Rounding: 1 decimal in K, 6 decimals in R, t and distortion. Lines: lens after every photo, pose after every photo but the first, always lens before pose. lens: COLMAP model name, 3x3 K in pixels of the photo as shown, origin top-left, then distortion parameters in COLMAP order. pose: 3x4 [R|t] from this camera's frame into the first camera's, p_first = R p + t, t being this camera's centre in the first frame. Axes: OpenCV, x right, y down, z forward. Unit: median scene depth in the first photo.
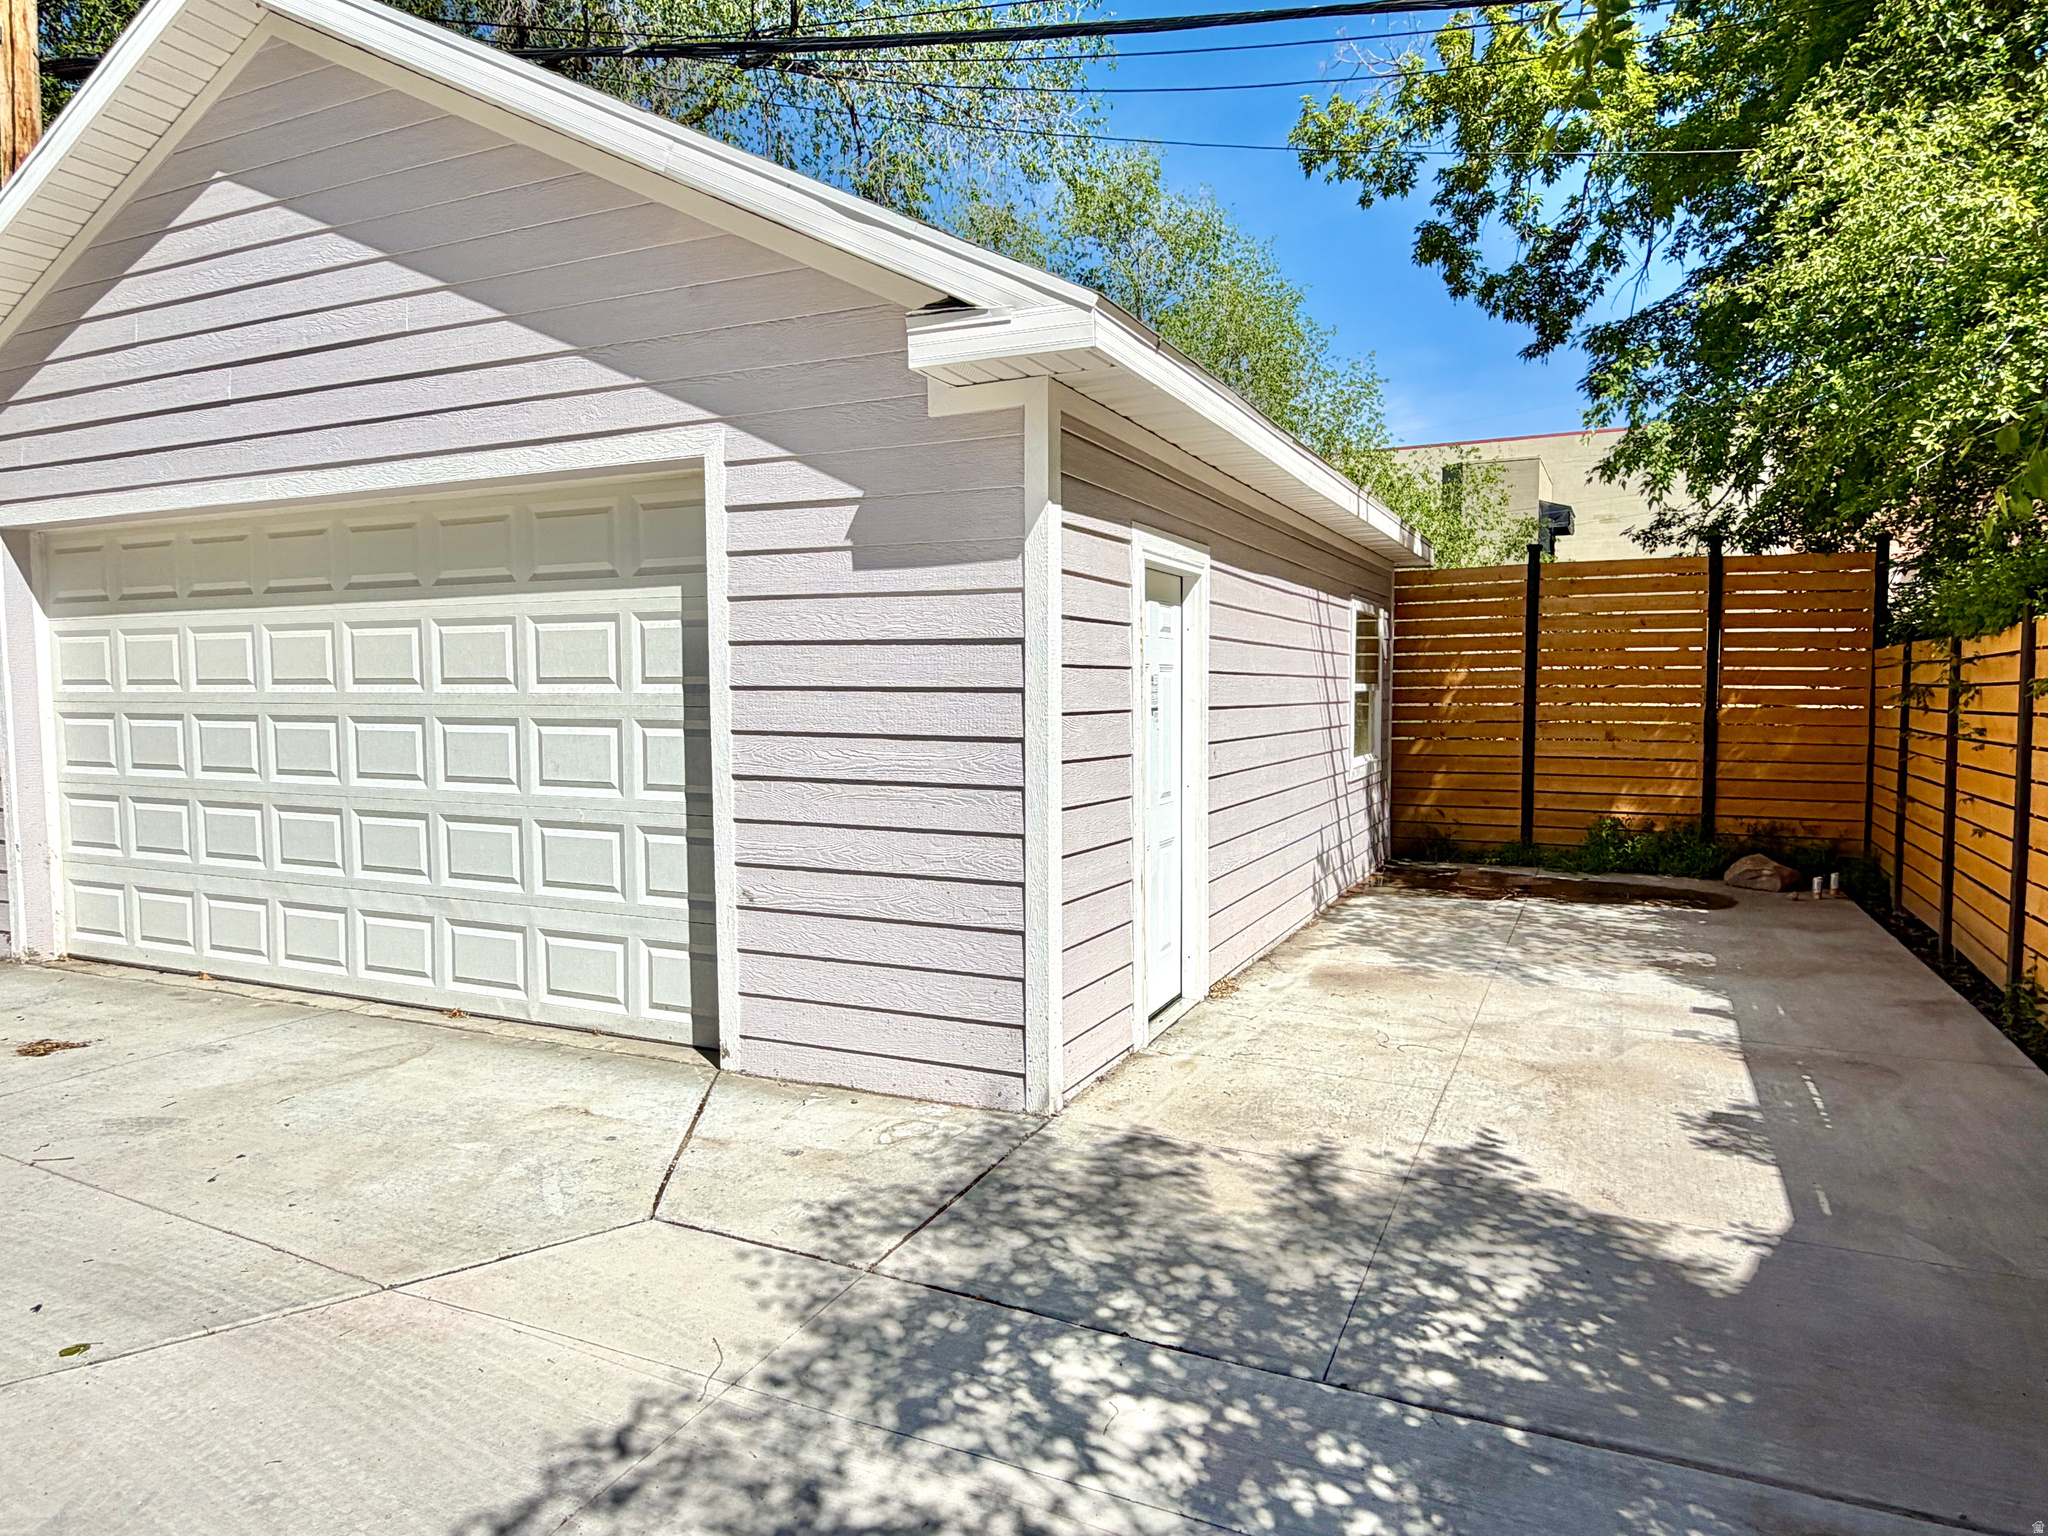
lens RADIAL K [[1234.7, 0, 1013.7], [0, 1234.7, 770.8], [0, 0, 1]] dist [0.002048, -0.003224]
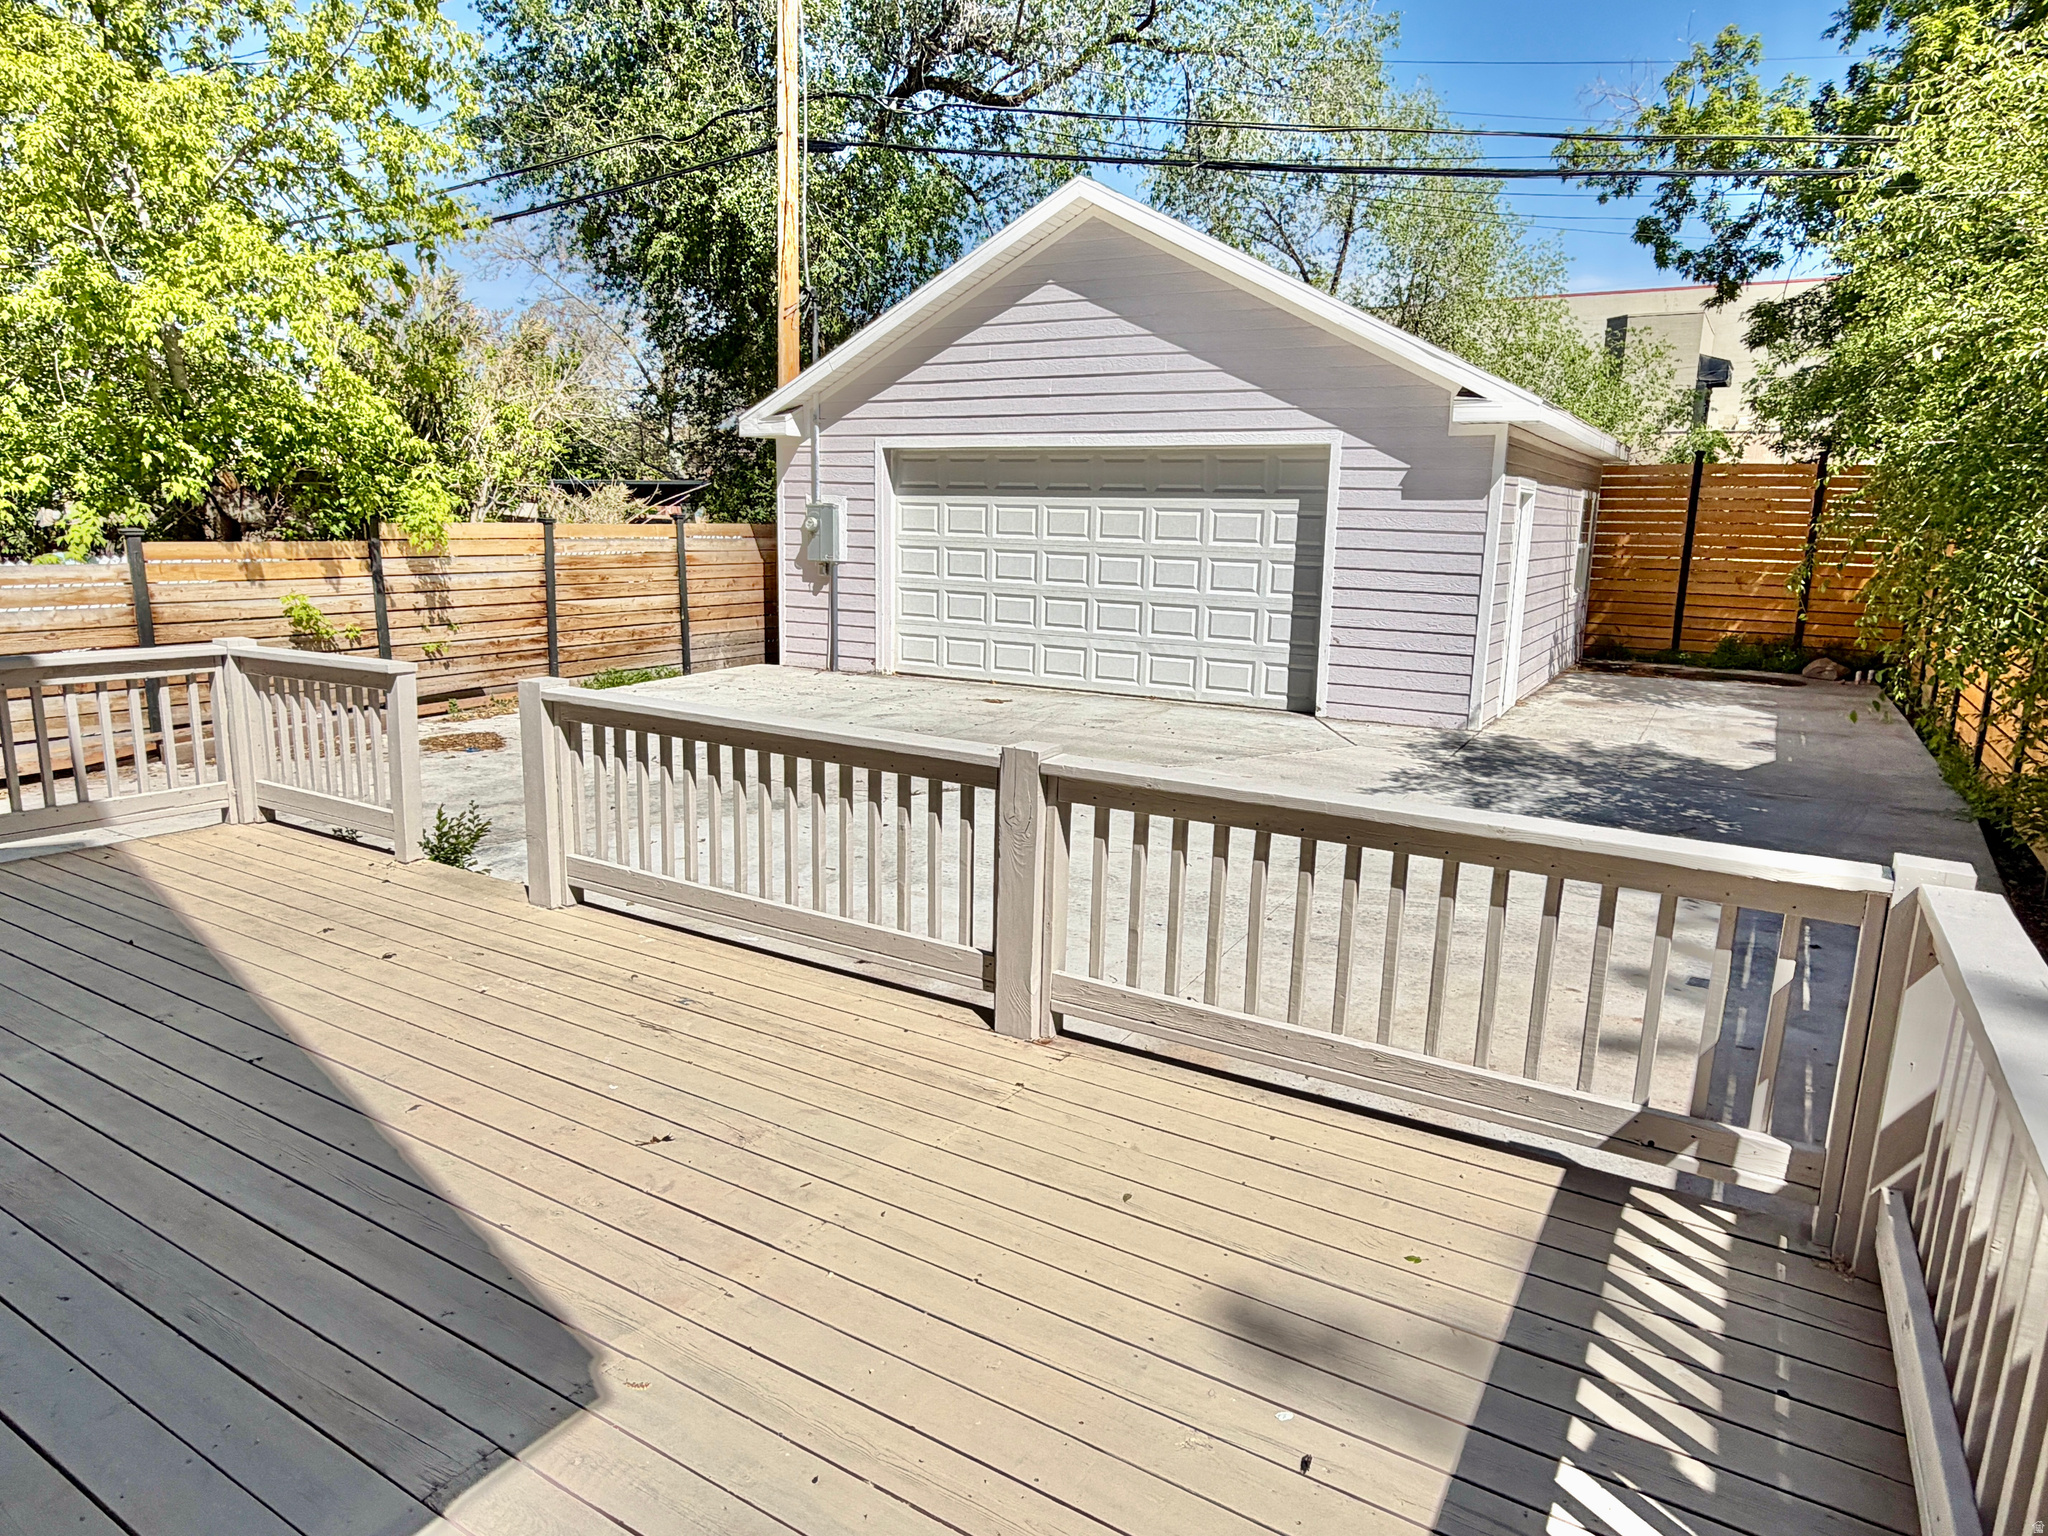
lens RADIAL K [[1234.7, 0, 1013.7], [0, 1234.7, 770.8], [0, 0, 1]] dist [0.002048, -0.003224]
pose [[0.996326, 0.039734, -0.075864, -0.297495], [-0.028859, 0.989814, 0.139412, 0.018359], [0.080631, -0.136710, 0.987324, -0.640929]]
